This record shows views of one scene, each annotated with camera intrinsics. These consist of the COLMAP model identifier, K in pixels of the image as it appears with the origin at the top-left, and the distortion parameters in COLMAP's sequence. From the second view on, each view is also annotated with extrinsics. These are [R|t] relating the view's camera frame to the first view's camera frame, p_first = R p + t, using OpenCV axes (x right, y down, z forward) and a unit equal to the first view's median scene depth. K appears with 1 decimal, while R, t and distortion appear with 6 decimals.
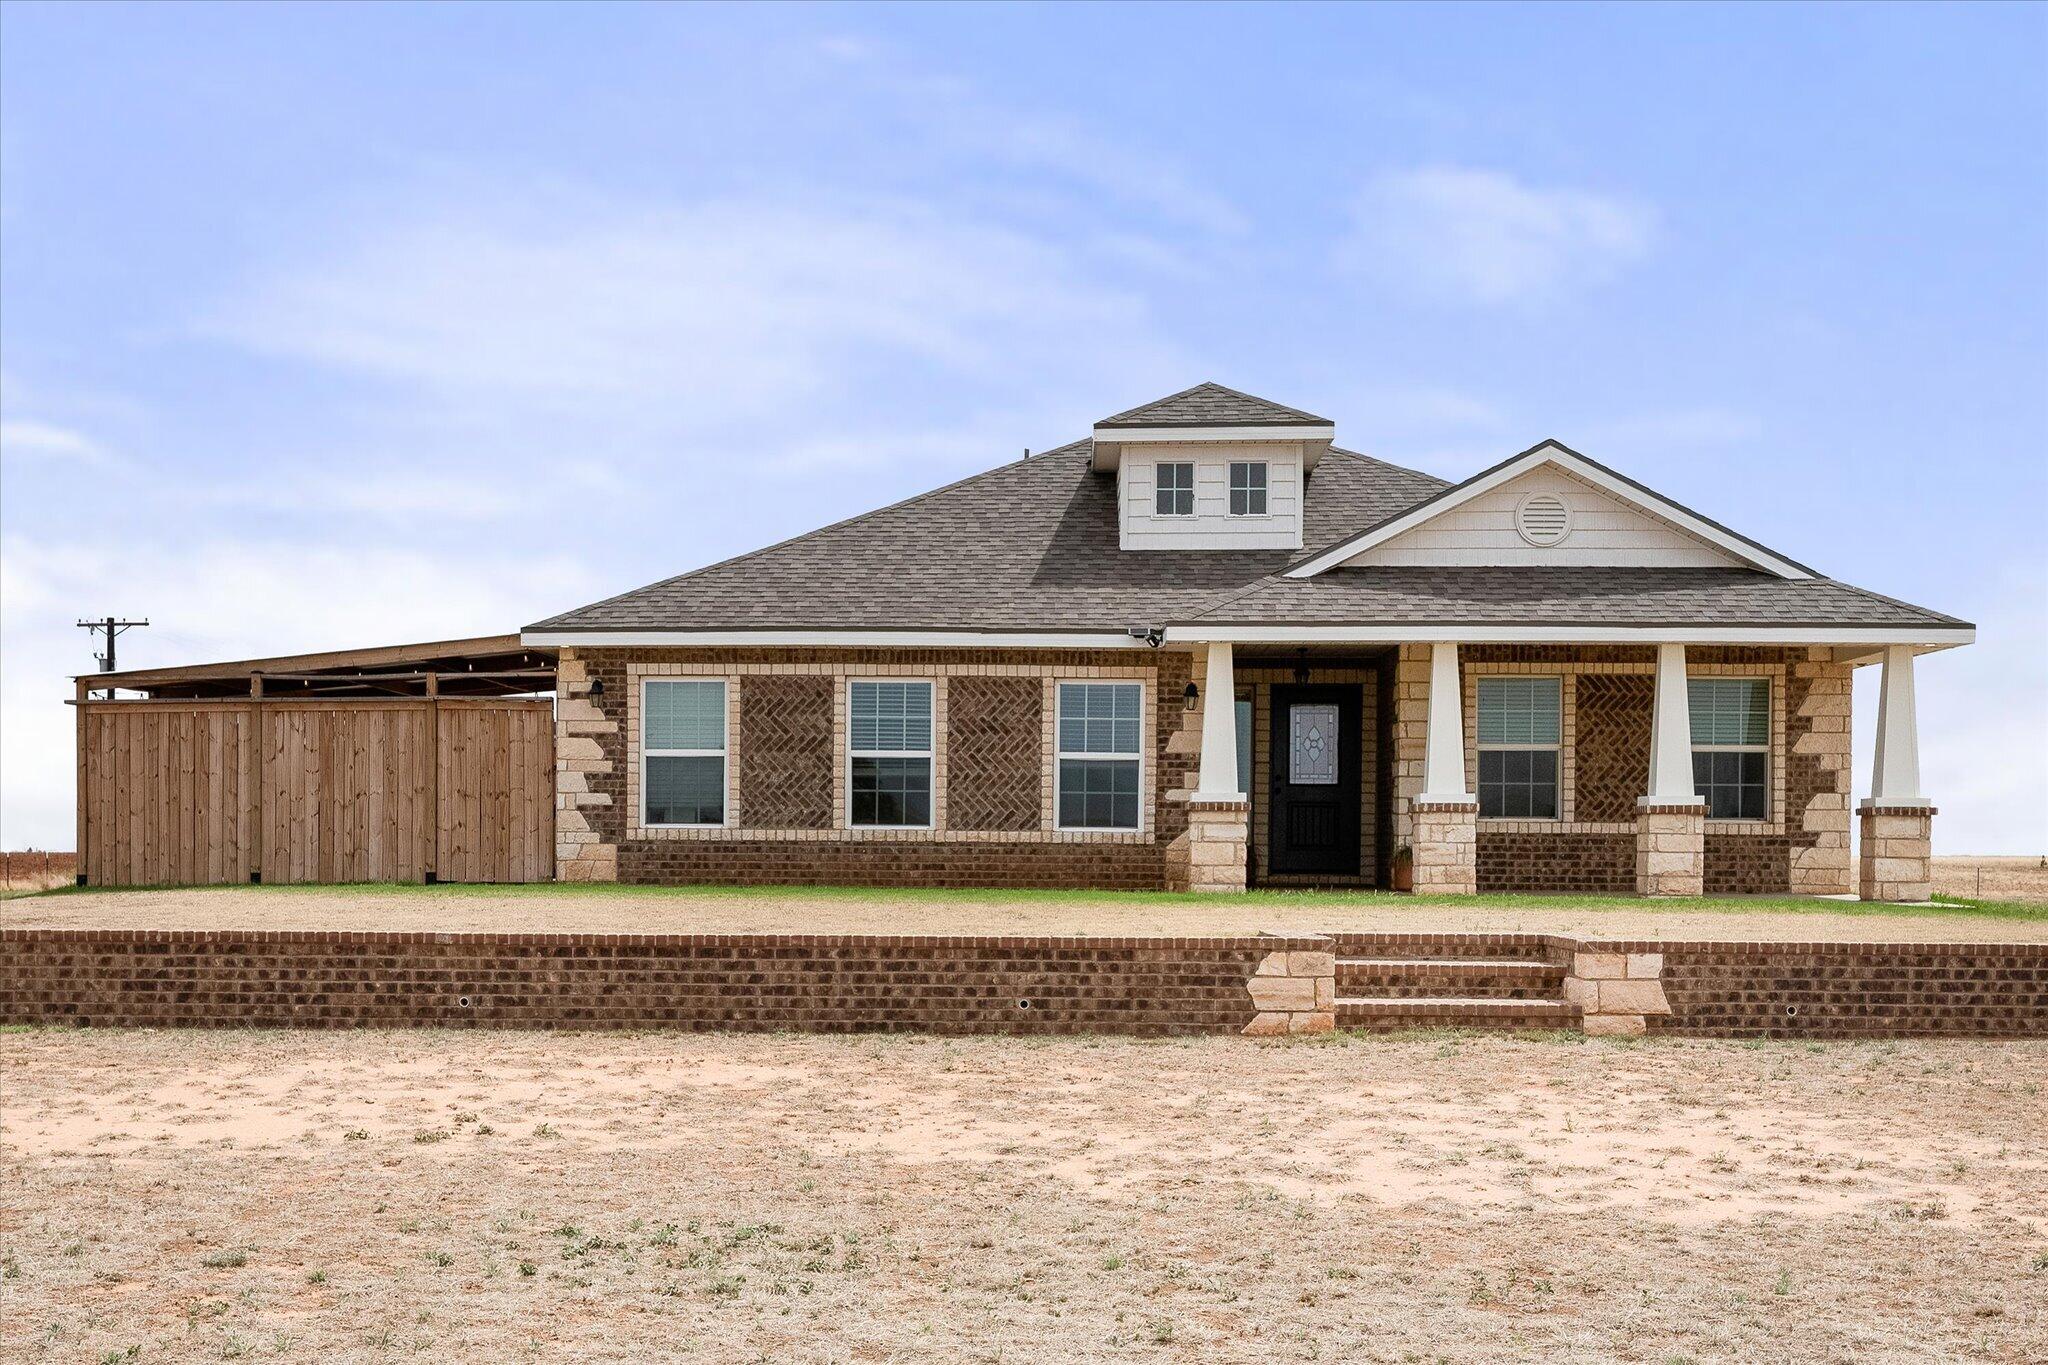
lens RADIAL K [[1157.8, 0, 1024.0], [0, 1157.8, 896.0], [0, 0, 1]] dist [0.000596, 0.000226]
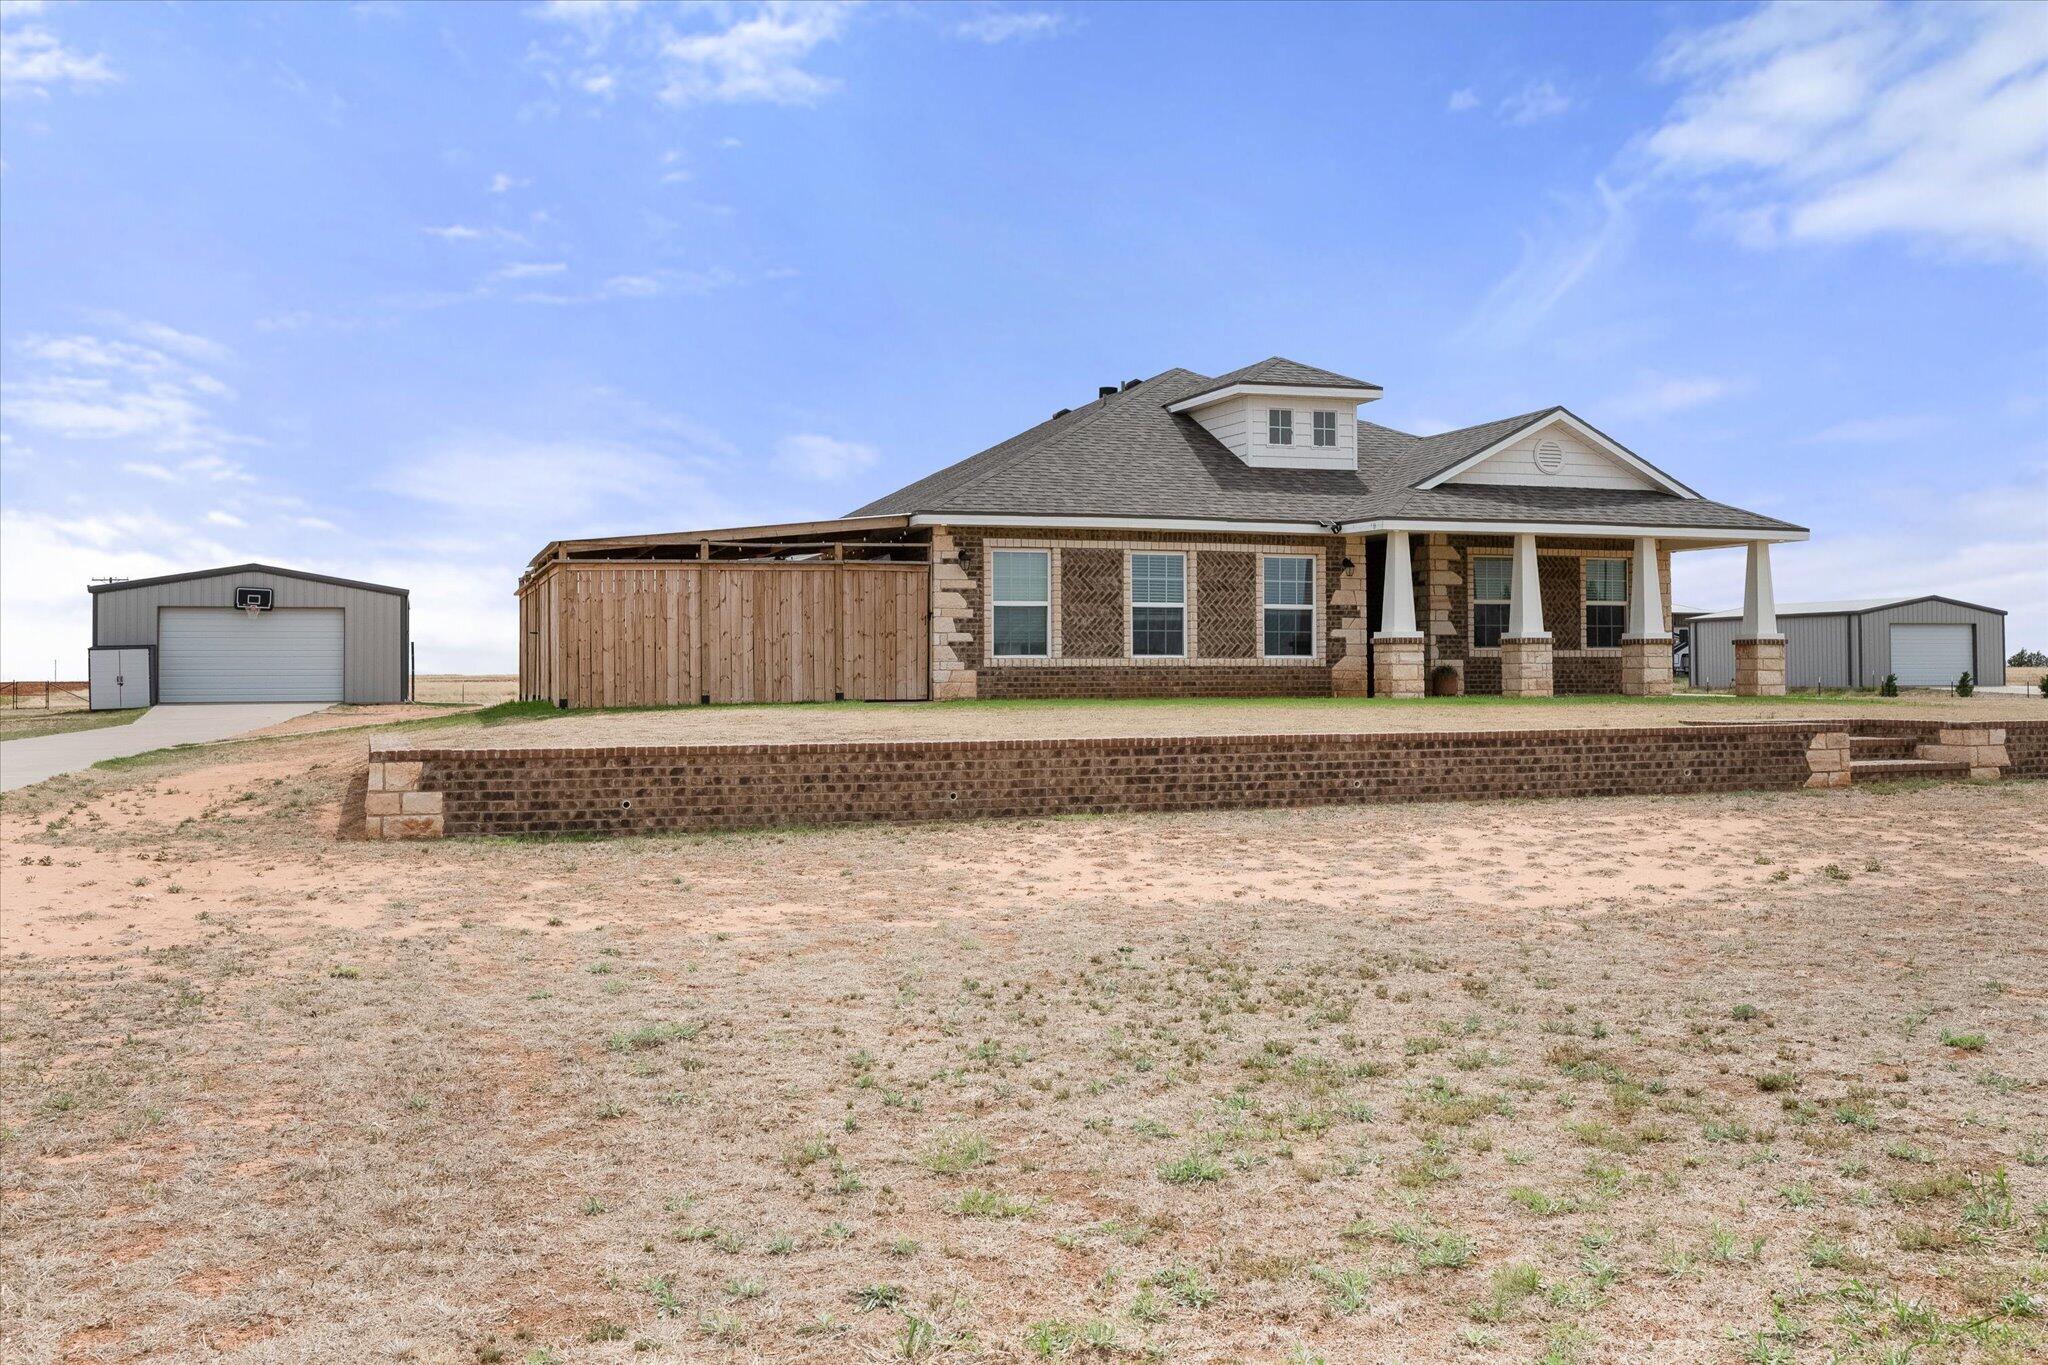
lens RADIAL K [[804.5, 0, 1032.4], [0, 804.5, 691.8], [0, 0, 1]] dist [-0.000373, 0.000047]
pose [[0.985020, -0.015419, 0.171749, -0.557013], [0.018094, 0.999738, -0.014019, -0.006077], [-0.171488, 0.016916, 0.985041, 0.069689]]
